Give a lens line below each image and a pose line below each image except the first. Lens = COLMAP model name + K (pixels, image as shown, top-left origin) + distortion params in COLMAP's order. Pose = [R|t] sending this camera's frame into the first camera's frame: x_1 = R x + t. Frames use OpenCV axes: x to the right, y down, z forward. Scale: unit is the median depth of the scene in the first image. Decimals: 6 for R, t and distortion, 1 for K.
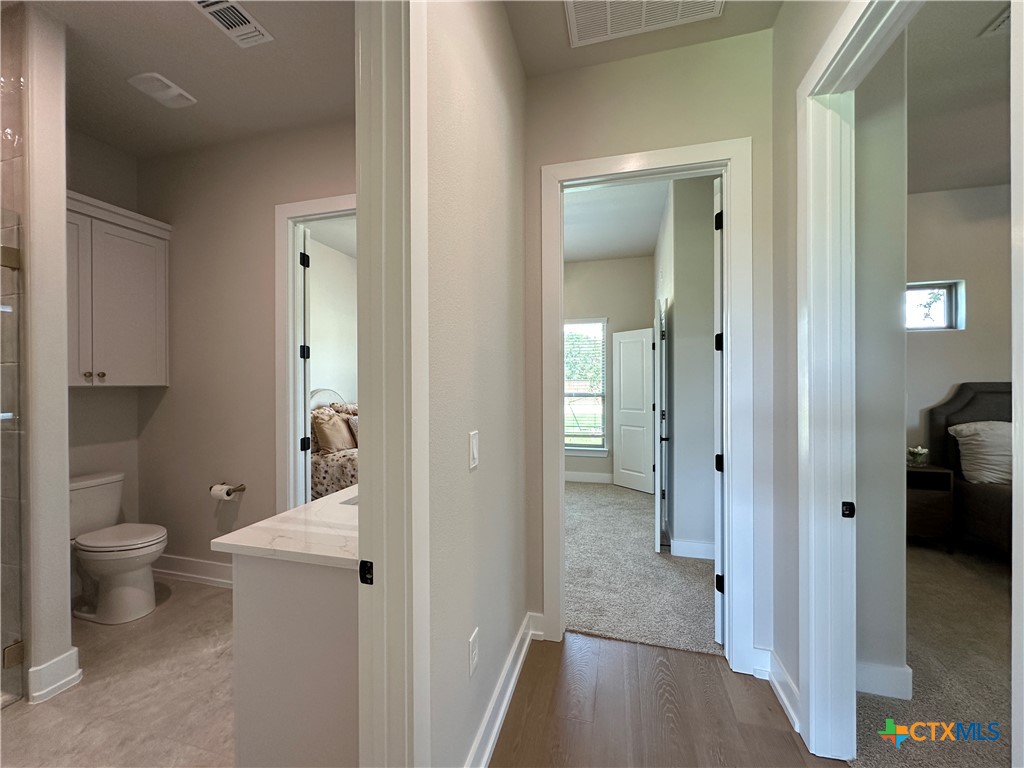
lens RADIAL K [[408.8, 0, 511.2], [0, 408.8, 384.1], [0, 0, 1]] dist [-0.003099, 0.000779]
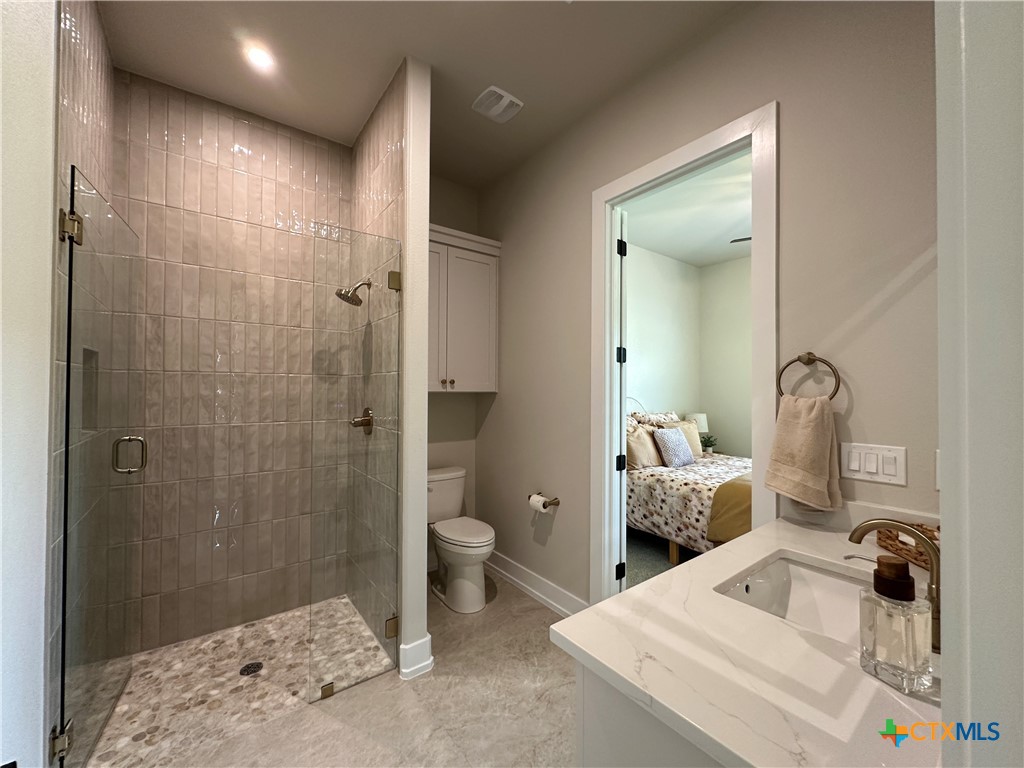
lens RADIAL K [[408.8, 0, 511.2], [0, 408.8, 384.1], [0, 0, 1]] dist [-0.003099, 0.000779]
pose [[0.791489, 0.001493, -0.611181, -0.170583], [-0.011406, 0.999859, -0.012330, -0.004340], [0.611076, 0.016730, 0.791395, 0.190343]]
